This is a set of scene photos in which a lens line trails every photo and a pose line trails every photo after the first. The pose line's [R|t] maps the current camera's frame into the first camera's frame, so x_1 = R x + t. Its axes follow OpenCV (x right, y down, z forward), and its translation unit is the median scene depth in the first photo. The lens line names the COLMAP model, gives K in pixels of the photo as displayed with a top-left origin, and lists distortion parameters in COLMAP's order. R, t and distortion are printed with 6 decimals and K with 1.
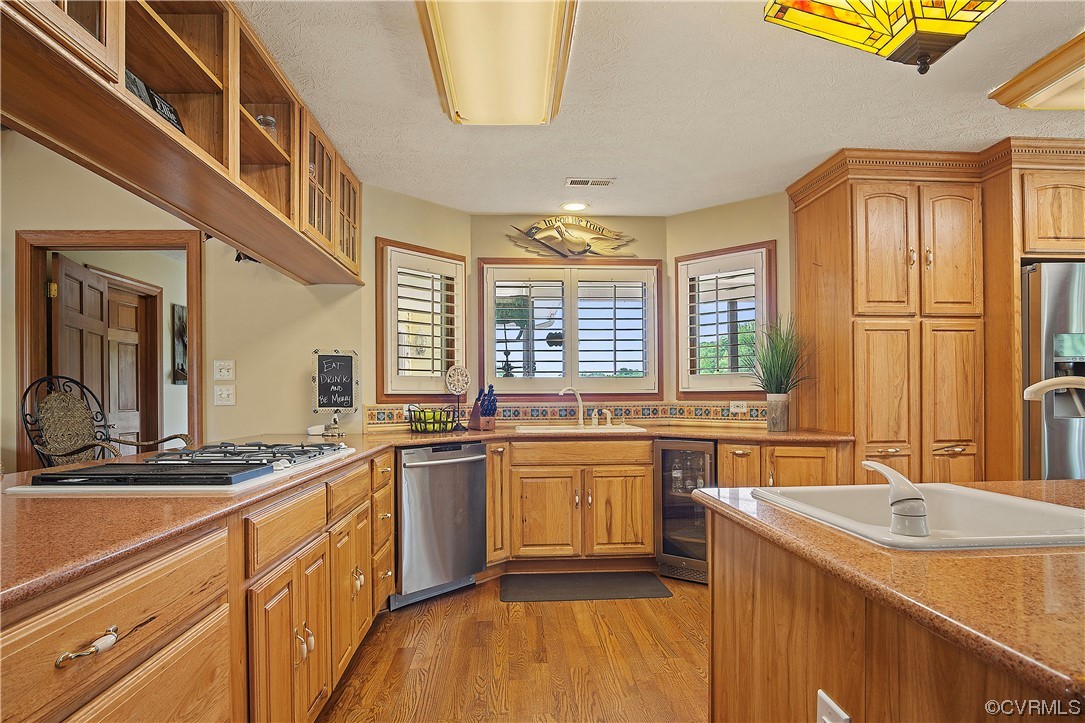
lens RADIAL K [[610.2, 0, 529.4], [0, 610.2, 390.3], [0, 0, 1]] dist [-0.031377, 0.008441]
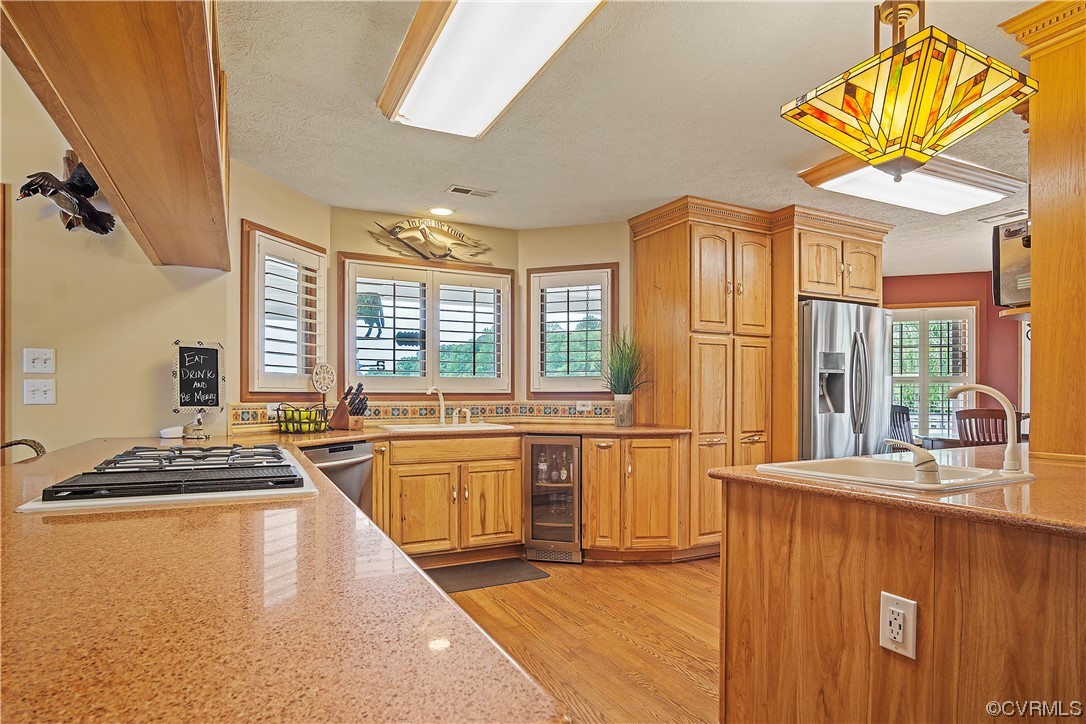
lens RADIAL K [[610.8, 0, 533.6], [0, 610.8, 390.0], [0, 0, 1]] dist [-0.031377, 0.008441]
pose [[0.913530, 0.009976, 0.406649, -0.226604], [-0.009497, 0.999950, -0.003197, 0.002491], [-0.406661, -0.000941, 0.913579, -0.004089]]
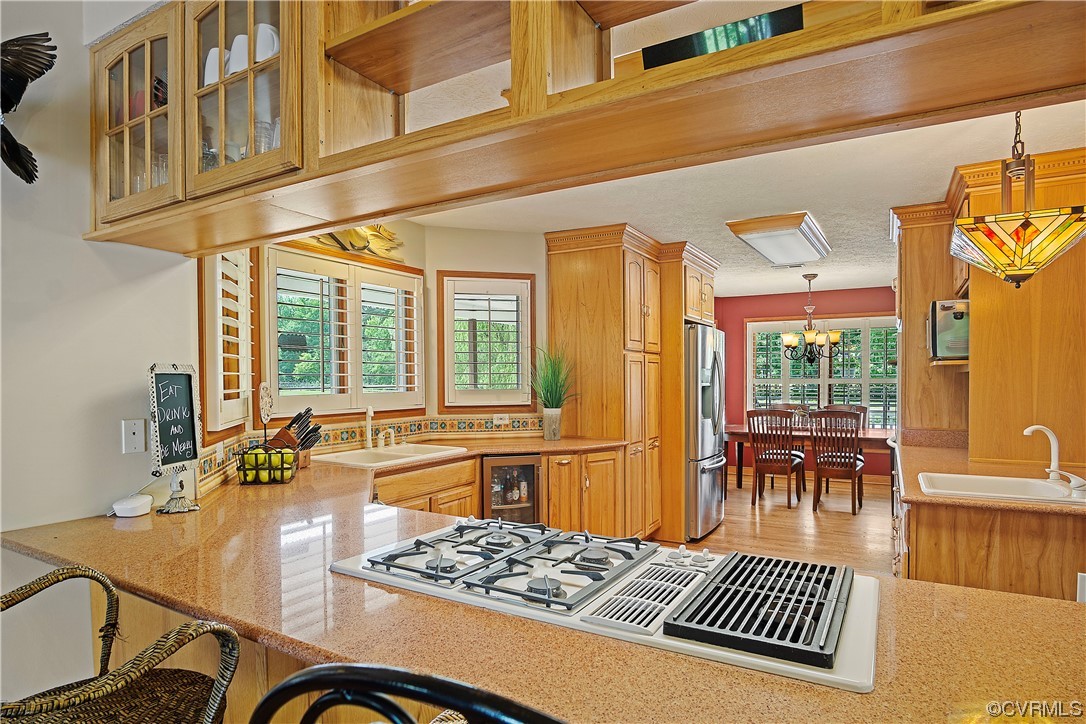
lens RADIAL K [[610.8, 0, 555.9], [0, 610.8, 386.7], [0, 0, 1]] dist [-0.031377, 0.008441]
pose [[0.518632, -0.008373, 0.854957, -0.604756], [-0.009134, 0.999841, 0.015333, -0.054357], [-0.854949, -0.015762, 0.518473, 0.374786]]
